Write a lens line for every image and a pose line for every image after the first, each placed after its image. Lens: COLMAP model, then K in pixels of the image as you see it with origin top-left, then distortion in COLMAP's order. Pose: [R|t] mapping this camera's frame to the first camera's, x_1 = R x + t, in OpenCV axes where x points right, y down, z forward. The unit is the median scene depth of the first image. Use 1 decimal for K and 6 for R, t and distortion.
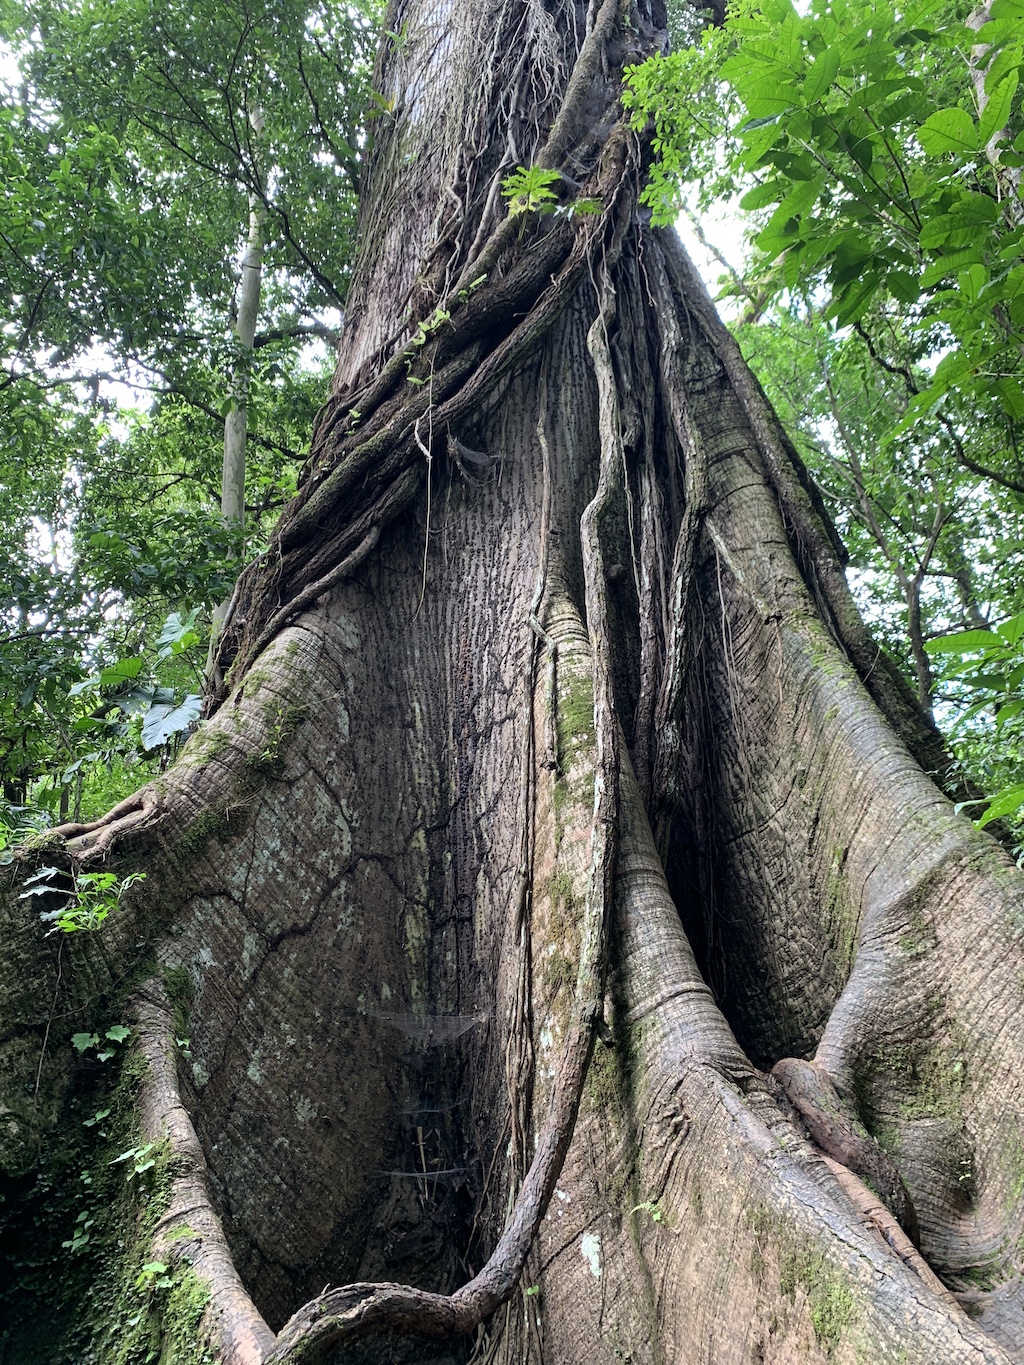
lens RADIAL K [[953.4, 0, 512.0], [0, 953.4, 682.5], [0, 0, 1]] dist [-0.001436, -0.041953]
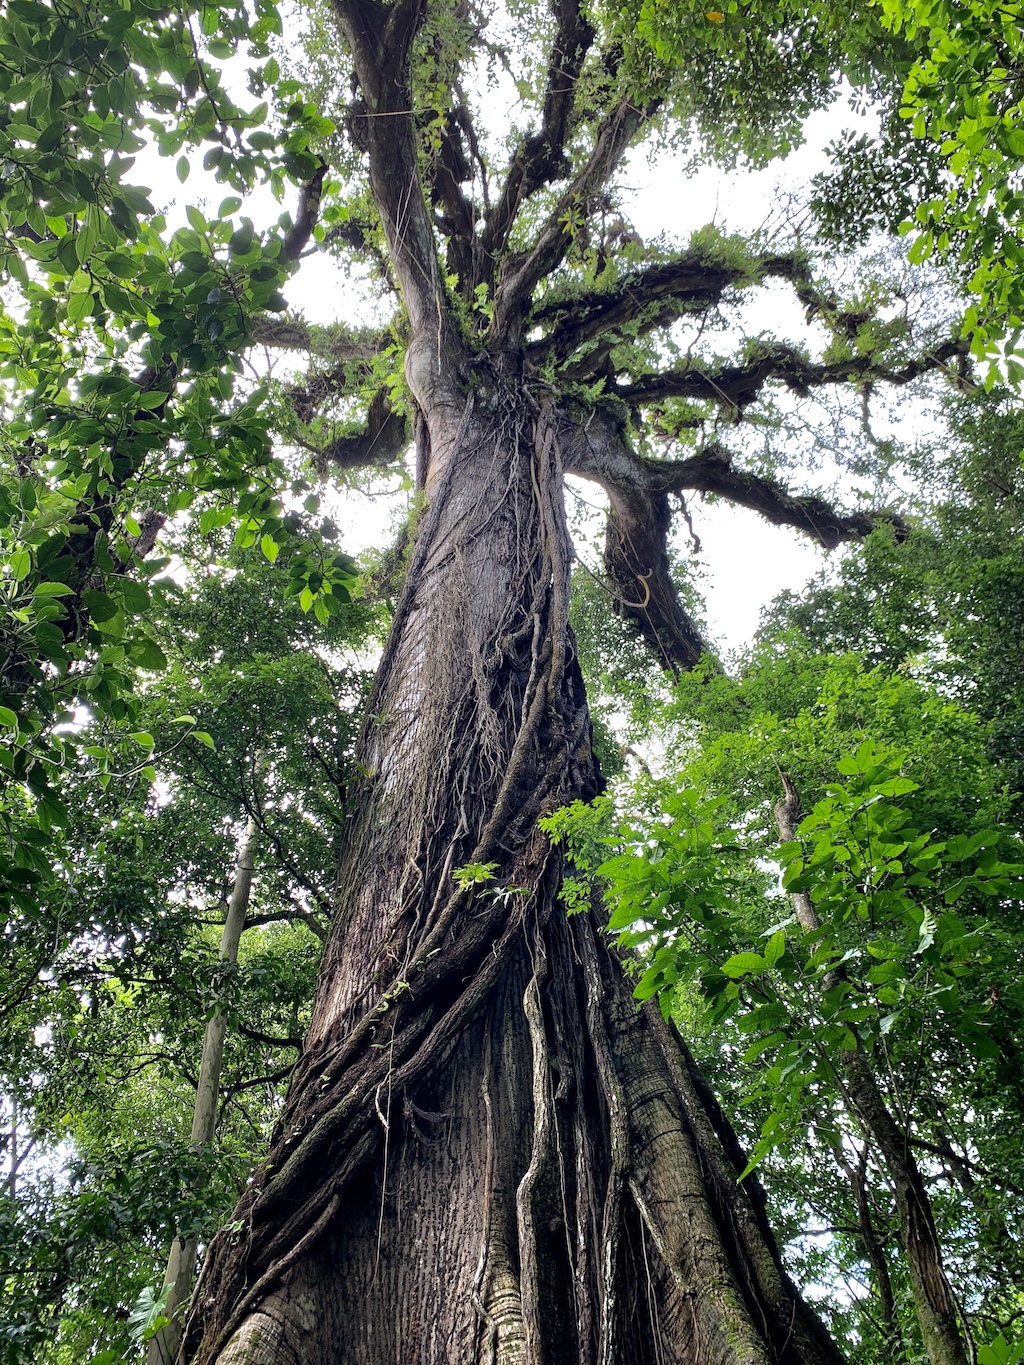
lens RADIAL K [[953.4, 0, 512.0], [0, 953.4, 682.5], [0, 0, 1]] dist [-0.001436, -0.041953]
pose [[0.999442, -0.016215, 0.029188, 0.038031], [0.028247, 0.876736, -0.480143, -0.142763], [-0.017805, 0.480699, 0.876705, -0.260182]]
